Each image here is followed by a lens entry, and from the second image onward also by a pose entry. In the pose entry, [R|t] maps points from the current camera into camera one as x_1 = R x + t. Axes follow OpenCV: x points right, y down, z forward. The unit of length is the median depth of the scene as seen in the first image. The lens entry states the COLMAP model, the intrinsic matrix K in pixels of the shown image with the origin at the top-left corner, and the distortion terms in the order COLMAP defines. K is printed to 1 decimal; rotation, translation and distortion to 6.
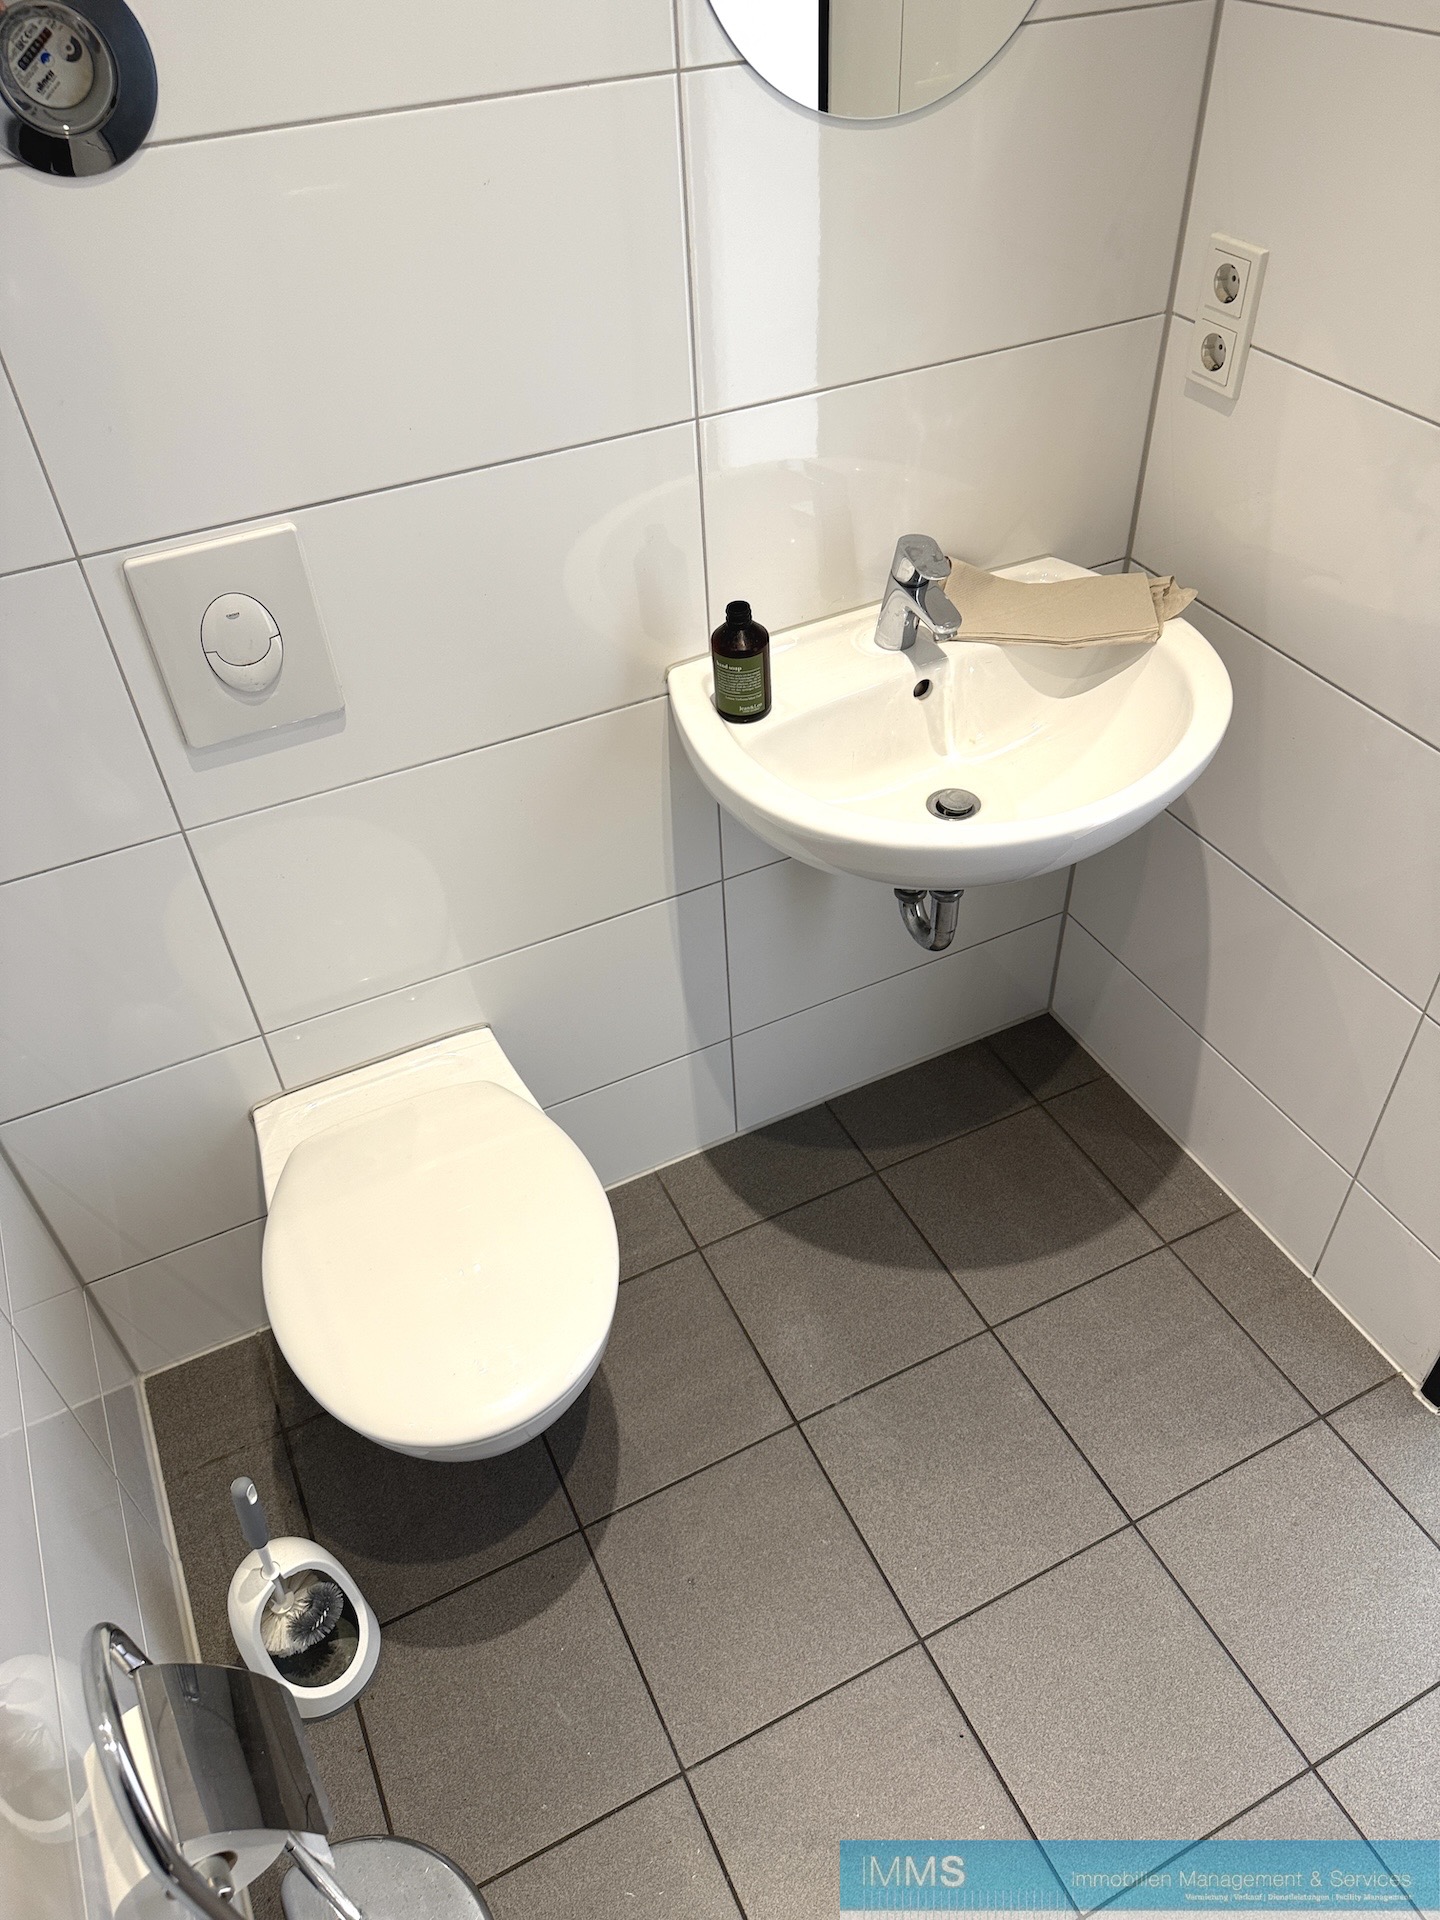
lens RADIAL K [[1350.6, 0, 724.8], [0, 1350.6, 959.0], [0, 0, 1]] dist [0.041227, -0.052258]
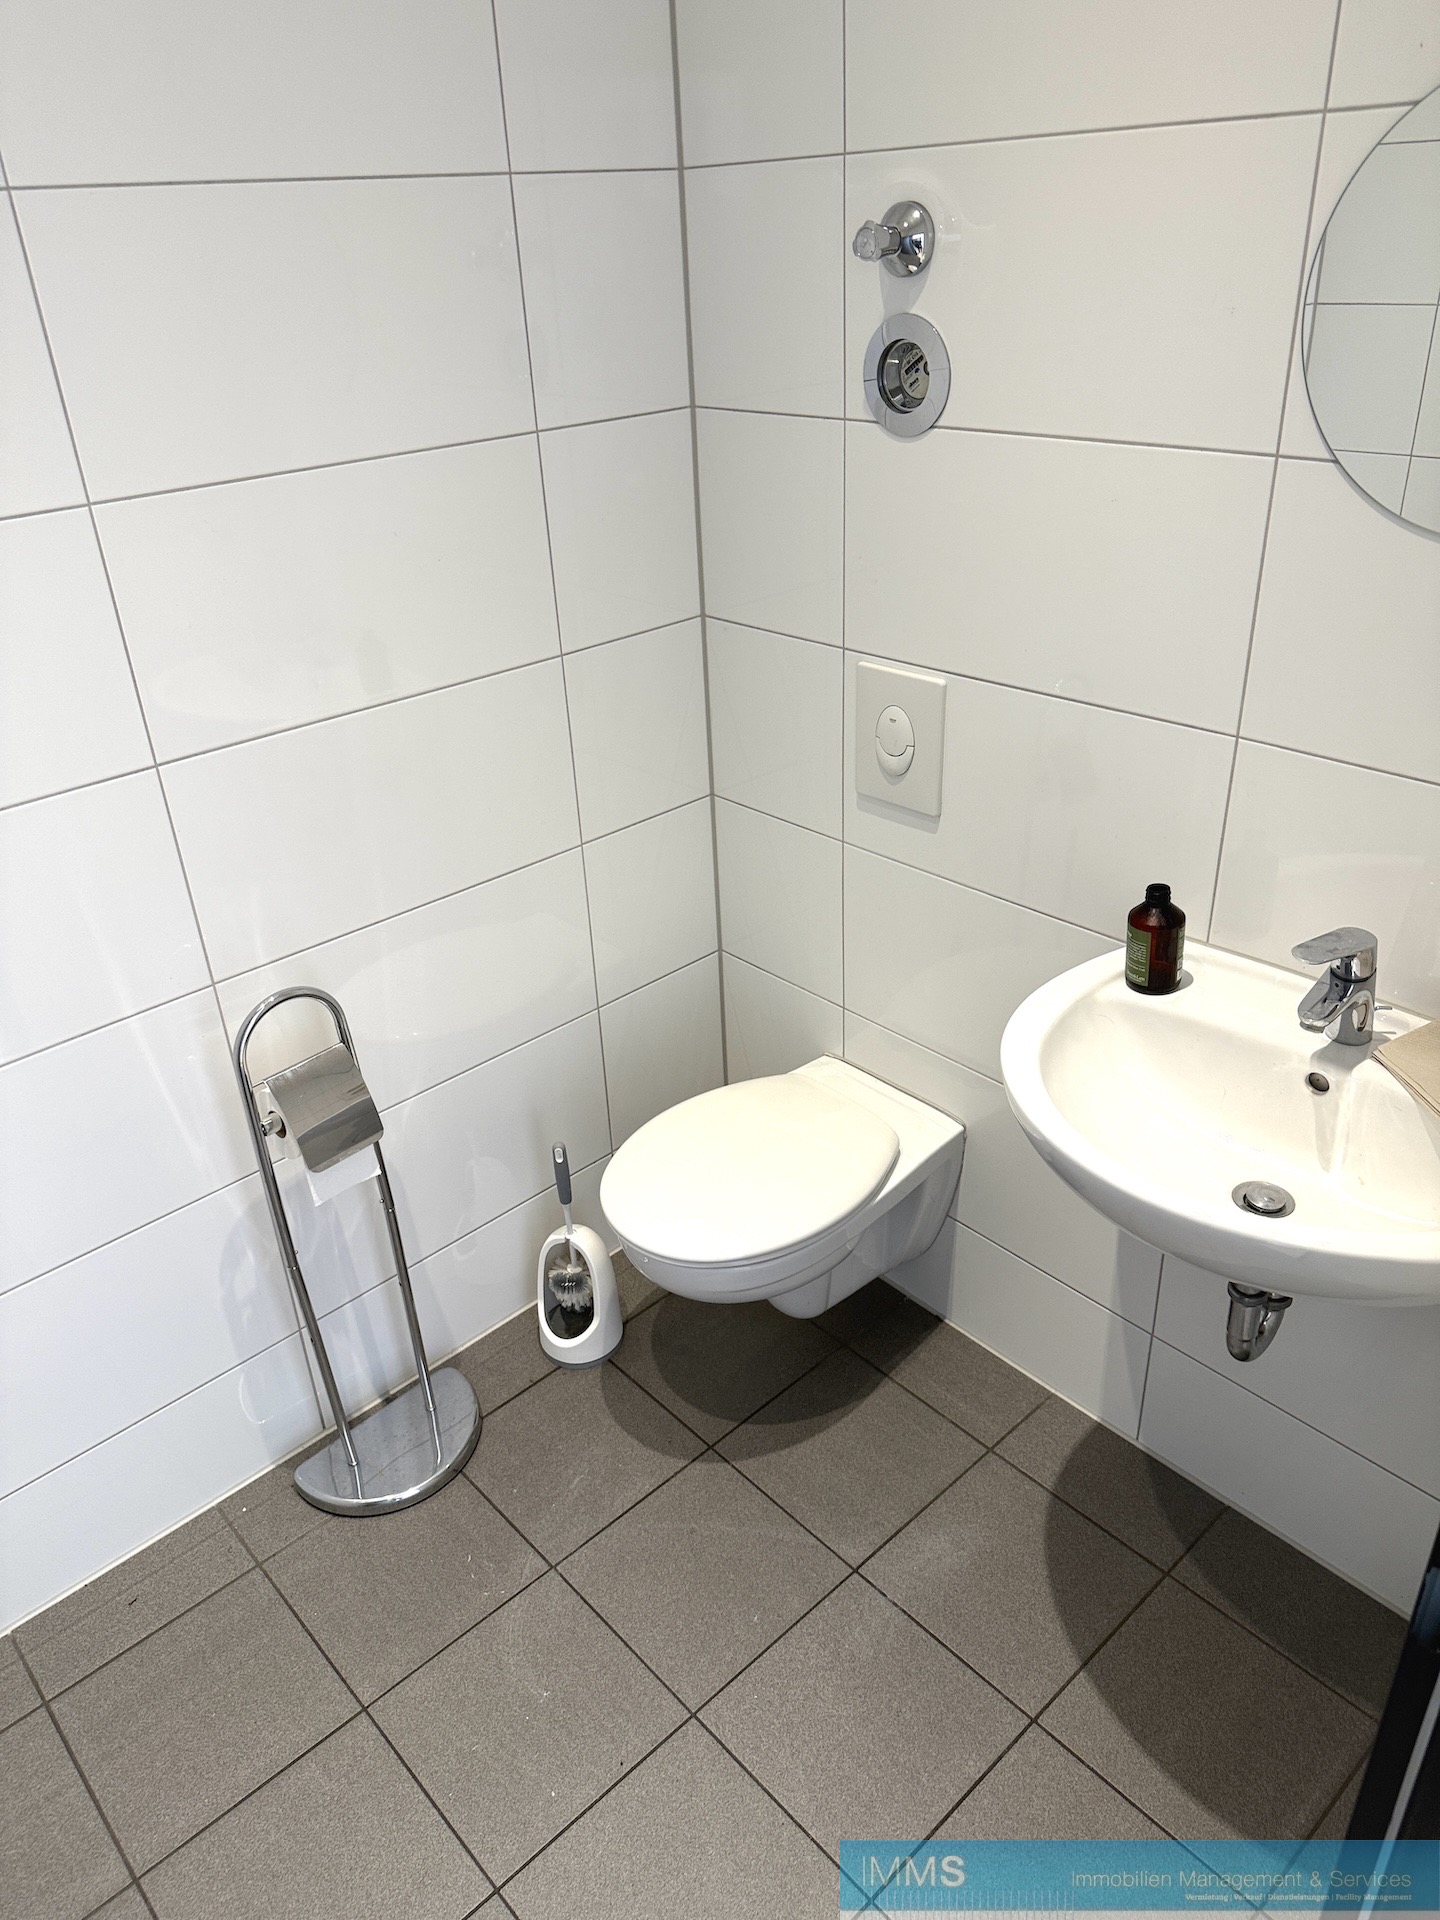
lens RADIAL K [[1350.6, 0, 727.1], [0, 1350.6, 954.7], [0, 0, 1]] dist [0.041227, -0.052258]
pose [[0.282857, 0.472640, -0.834628, 0.712985], [-0.632892, 0.745817, 0.207859, -0.184939], [0.720722, 0.469435, 0.510089, 0.156566]]
